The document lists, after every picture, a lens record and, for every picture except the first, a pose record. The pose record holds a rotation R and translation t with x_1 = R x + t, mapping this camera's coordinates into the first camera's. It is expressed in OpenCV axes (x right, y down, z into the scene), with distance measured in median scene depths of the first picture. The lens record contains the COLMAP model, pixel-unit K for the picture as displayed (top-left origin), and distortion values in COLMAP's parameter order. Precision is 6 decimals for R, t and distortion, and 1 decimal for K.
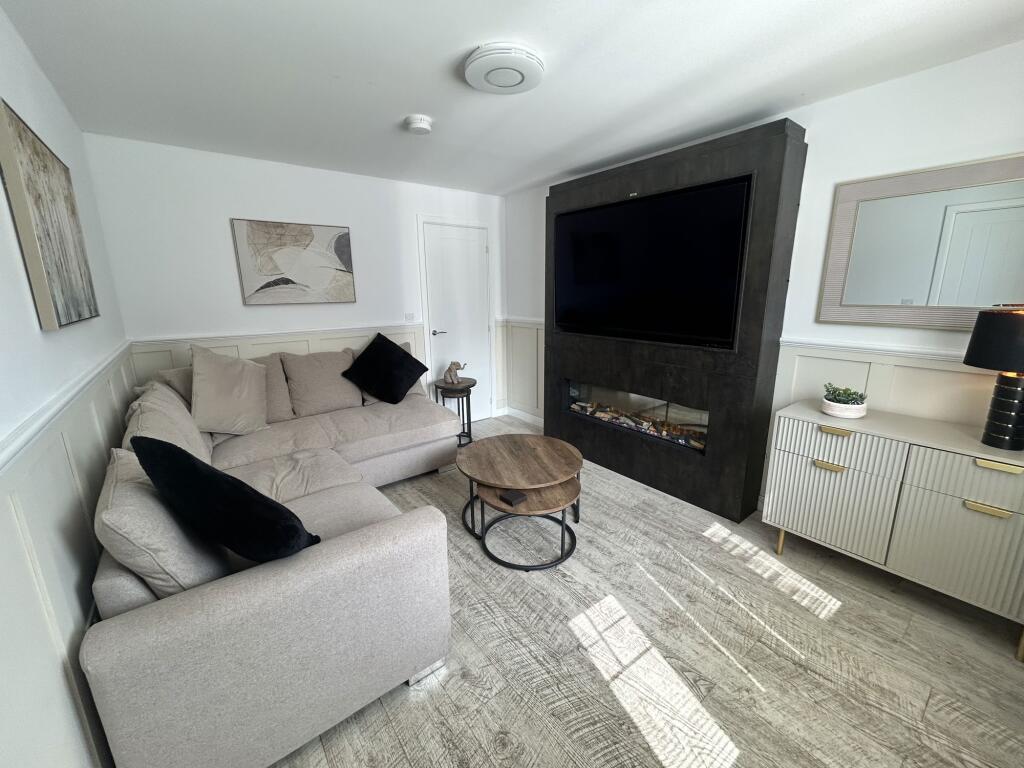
lens RADIAL K [[413.2, 0, 517.0], [0, 413.2, 381.0], [0, 0, 1]] dist [-0.000057, 0.001838]
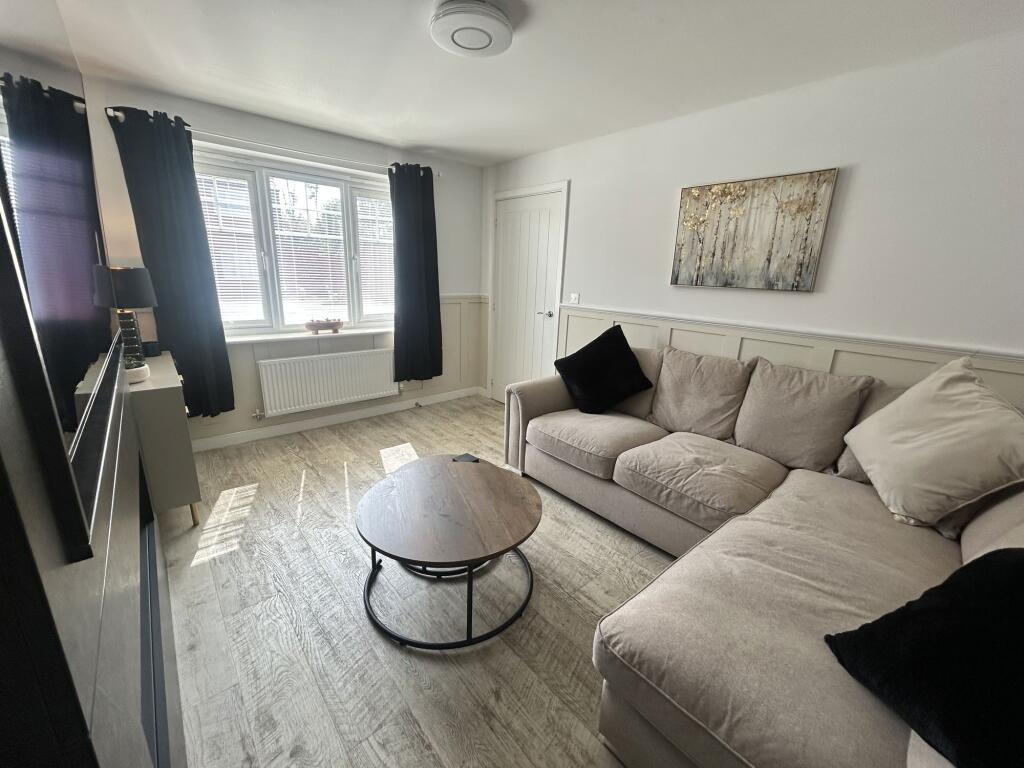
lens RADIAL K [[413.2, 0, 507.6], [0, 413.2, 381.1], [0, 0, 1]] dist [-0.000057, 0.001838]
pose [[-0.998965, -0.014373, -0.043164, -0.055863], [-0.032870, 0.883985, 0.466358, -0.329224], [0.031454, 0.467294, -0.883543, 1.544591]]
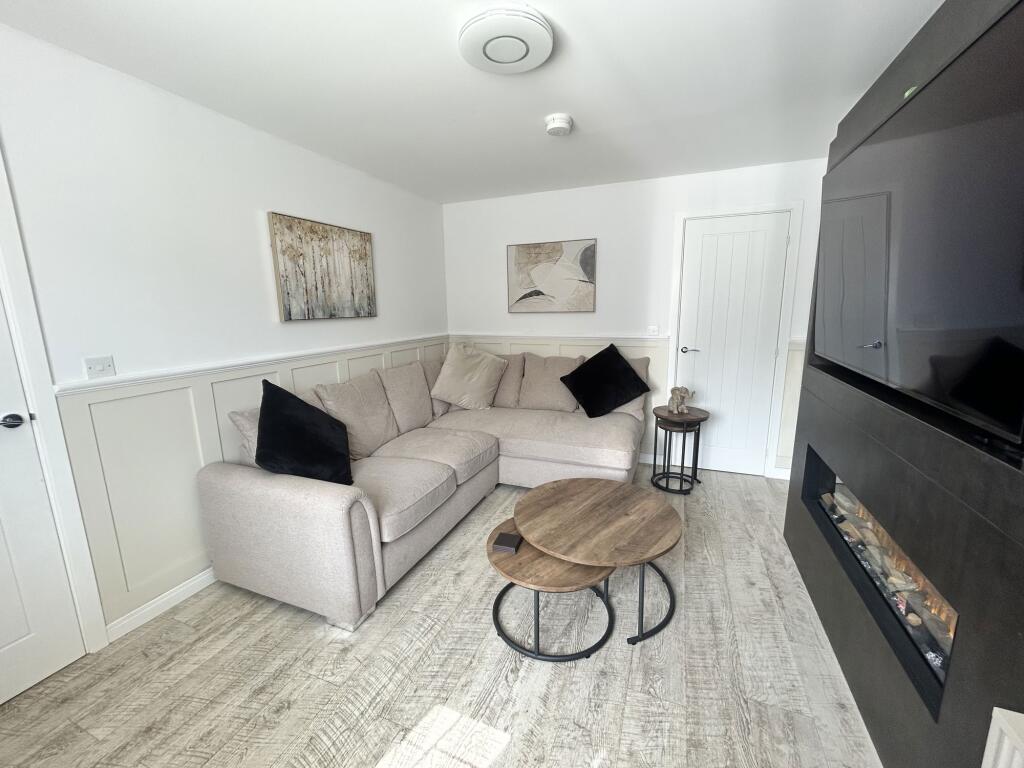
lens RADIAL K [[413.2, 0, 514.8], [0, 413.2, 385.7], [0, 0, 1]] dist [-0.000057, 0.001838]
pose [[0.496863, 0.166983, -0.851612, 0.558551], [-0.178557, 0.979988, 0.087978, -0.092530], [0.849261, 0.108349, 0.516736, 0.453391]]
